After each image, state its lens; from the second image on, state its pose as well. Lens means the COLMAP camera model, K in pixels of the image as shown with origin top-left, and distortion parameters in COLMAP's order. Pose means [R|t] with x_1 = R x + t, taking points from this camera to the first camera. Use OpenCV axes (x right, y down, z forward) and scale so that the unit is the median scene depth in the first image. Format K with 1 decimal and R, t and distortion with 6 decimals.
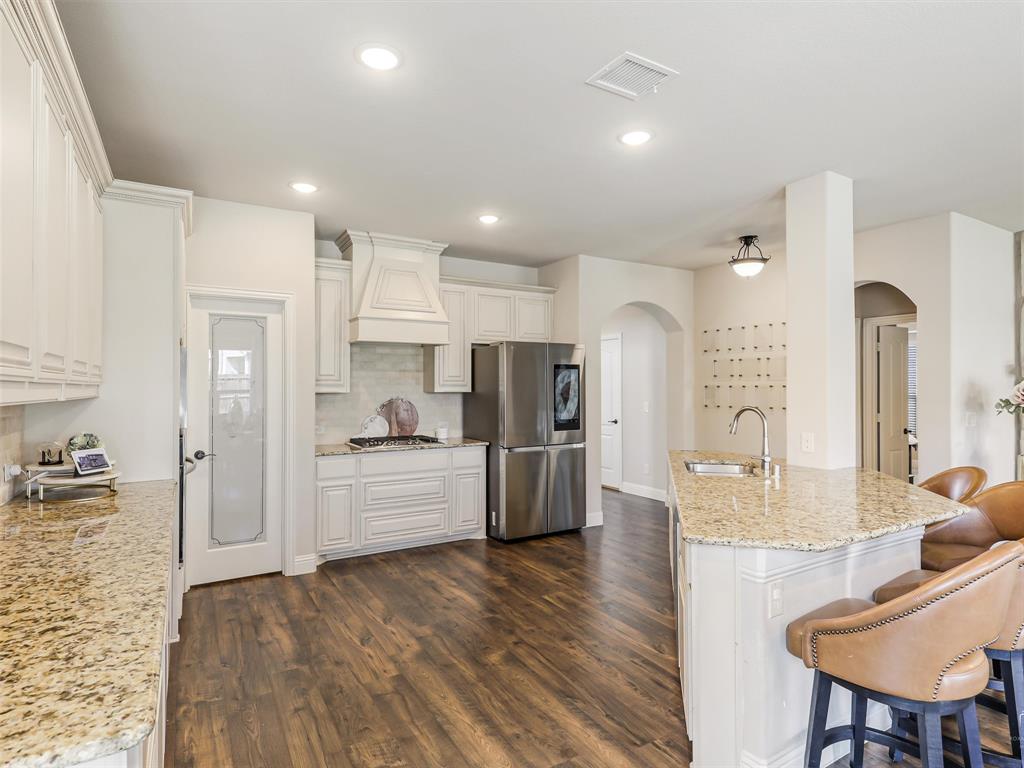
lens RADIAL K [[543.2, 0, 519.0], [0, 543.2, 381.3], [0, 0, 1]] dist [0.029550, 0.000515]
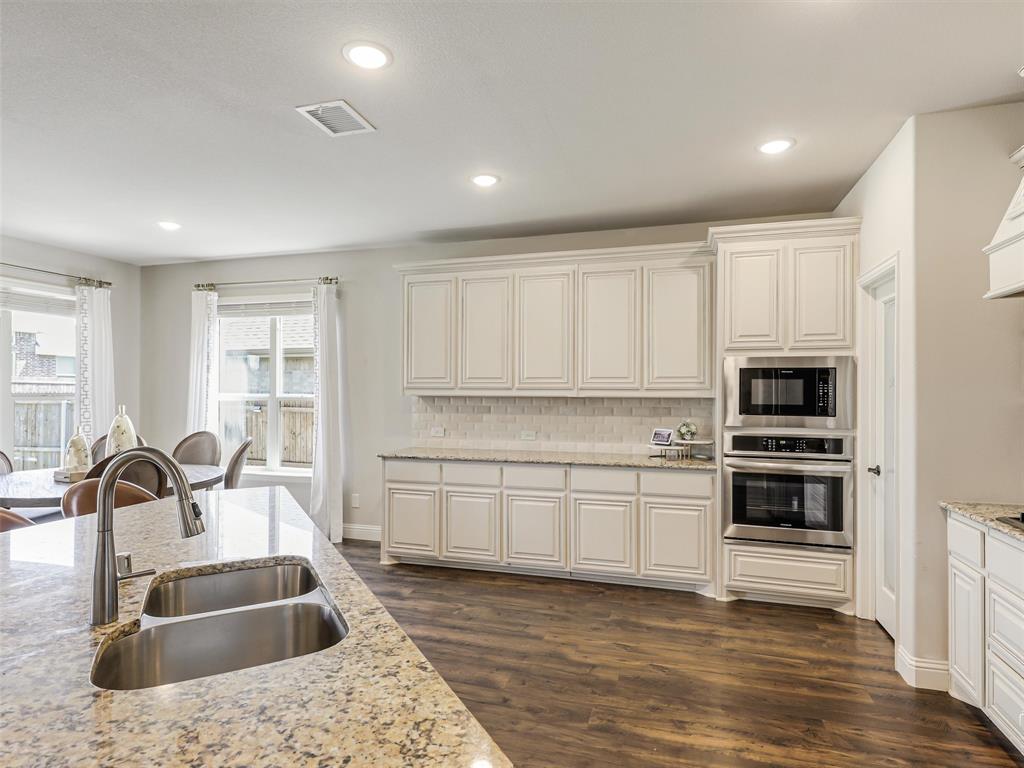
lens RADIAL K [[581.8, 0, 511.8], [0, 581.8, 387.1], [0, 0, 1]] dist [0.014952, 0.005477]
pose [[-0.743776, -0.007398, -0.668387, 0.377904], [0.004130, 0.999869, -0.015662, 0.013612], [0.668416, -0.014410, -0.743648, 1.084688]]
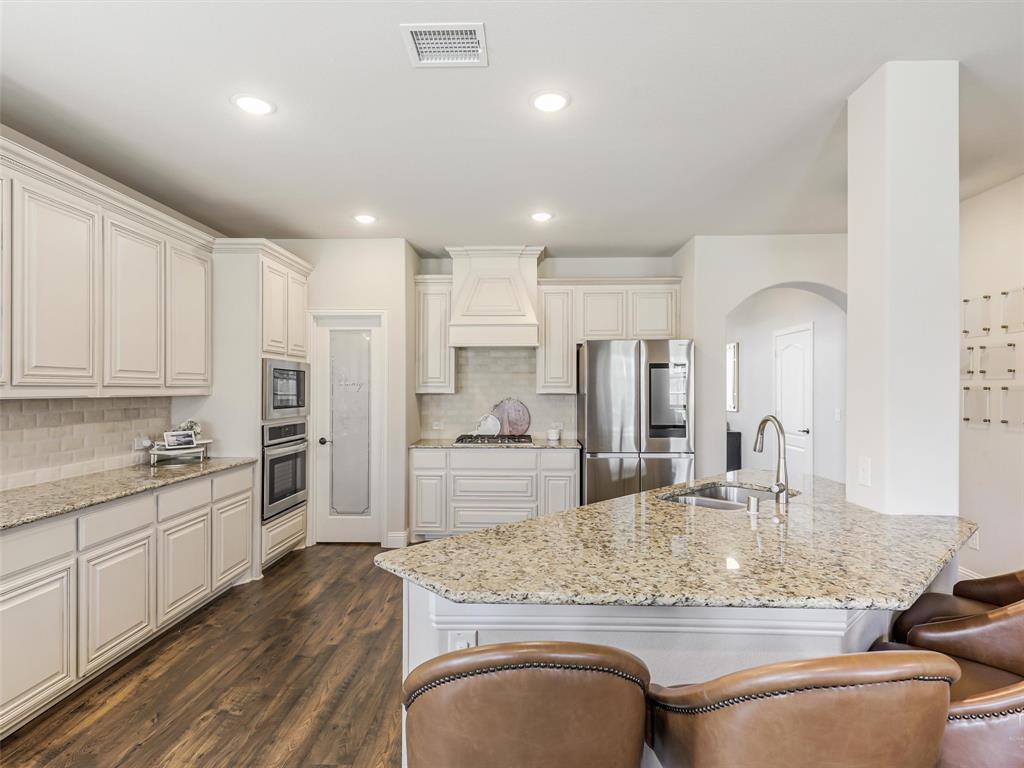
lens RADIAL K [[543.2, 0, 525.0], [0, 543.2, 385.4], [0, 0, 1]] dist [0.029550, 0.000515]
pose [[0.850664, -0.000688, -0.525709, 0.405419], [0.004106, 0.999977, 0.005336, -0.000583], [0.525693, -0.006698, 0.850648, 0.139674]]
